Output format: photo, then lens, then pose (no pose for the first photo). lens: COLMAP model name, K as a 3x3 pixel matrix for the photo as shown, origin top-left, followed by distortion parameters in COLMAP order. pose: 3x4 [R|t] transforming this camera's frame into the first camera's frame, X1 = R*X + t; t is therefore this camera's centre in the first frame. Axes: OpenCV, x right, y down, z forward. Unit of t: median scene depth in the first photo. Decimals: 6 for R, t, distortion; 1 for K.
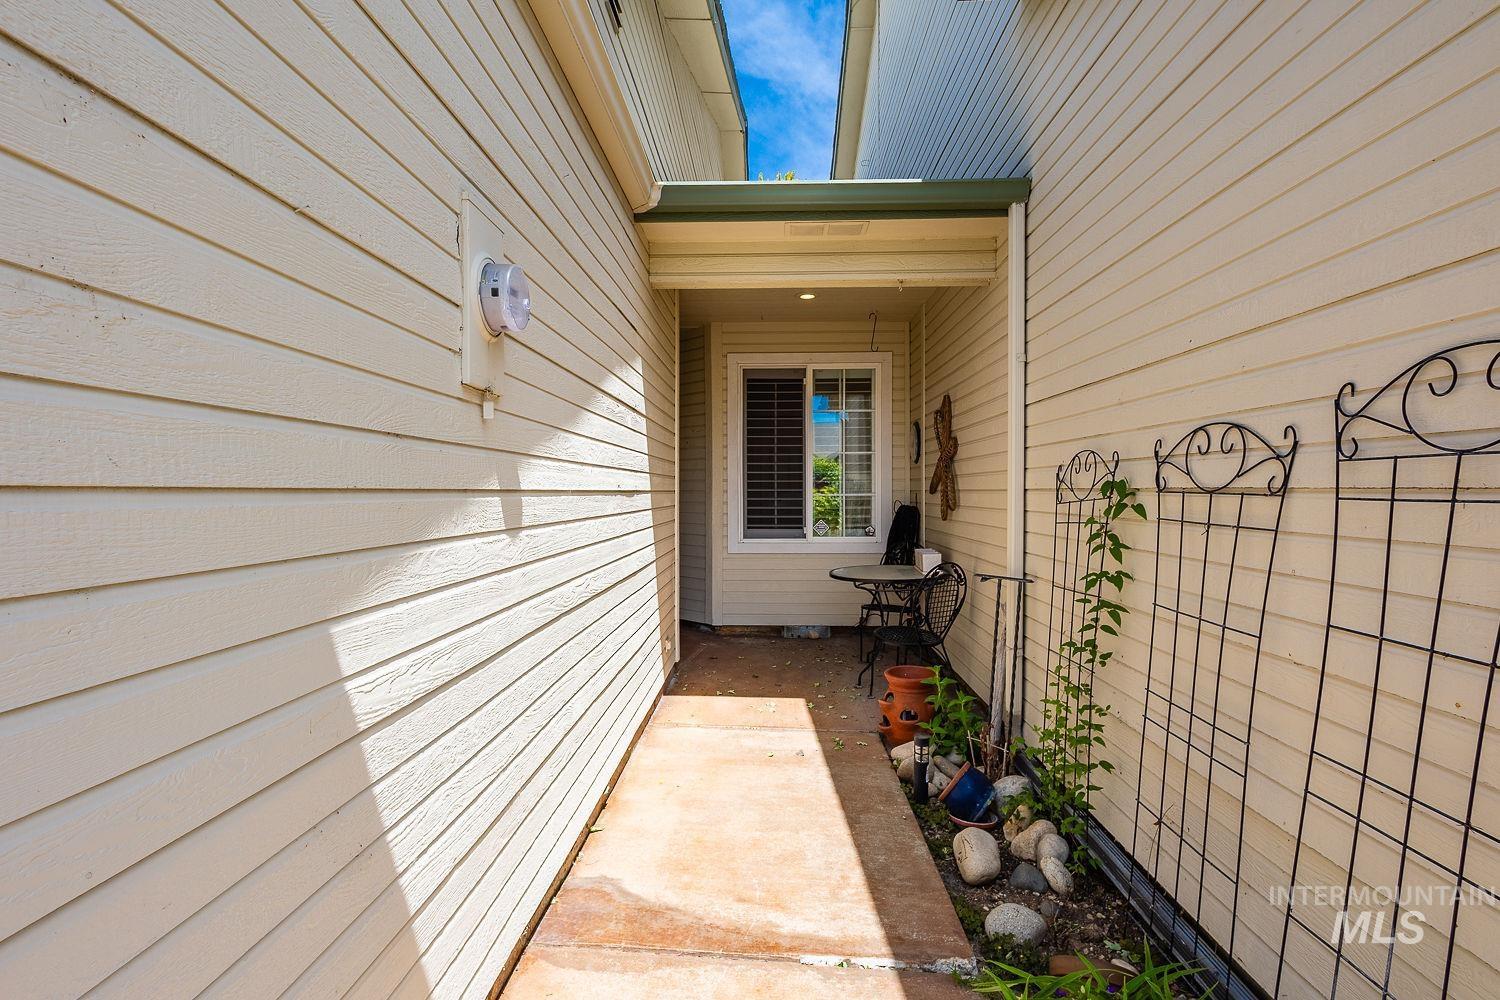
lens RADIAL K [[693.0, 0, 750.0], [0, 693.0, 500.0], [0, 0, 1]] dist [0.007398, -0.001356]
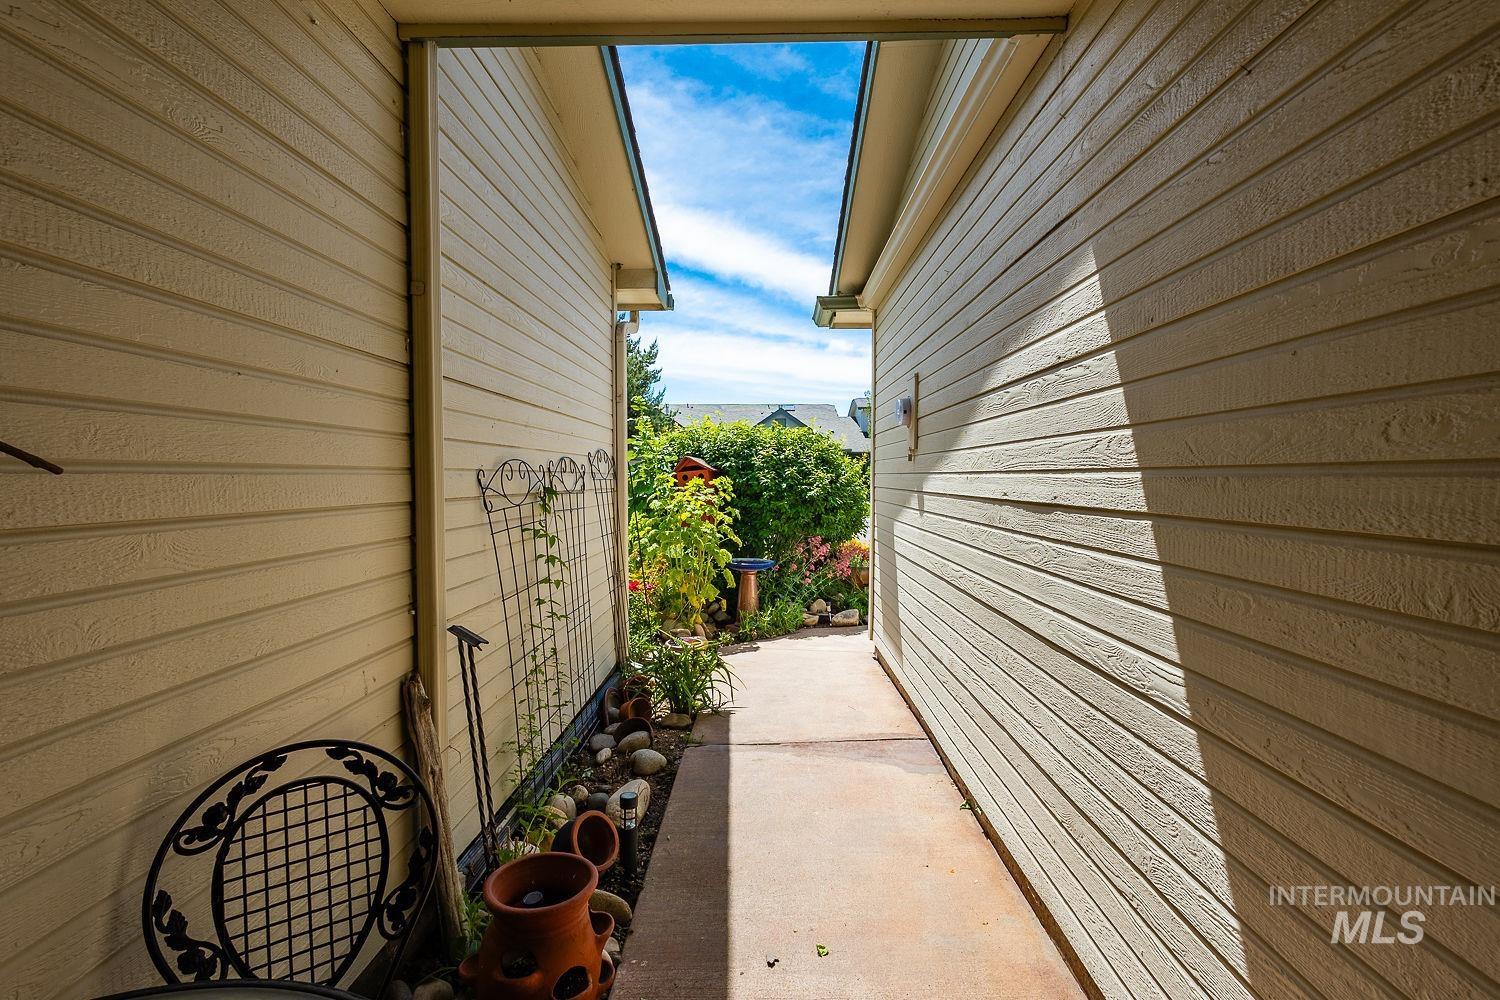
lens RADIAL K [[693.0, 0, 750.0], [0, 693.0, 500.0], [0, 0, 1]] dist [0.007398, -0.001356]
pose [[-0.999960, -0.004662, -0.007656, 0.131743], [-0.005043, 0.998711, 0.050506, -0.066393], [0.007411, 0.050543, -0.998694, 2.178750]]
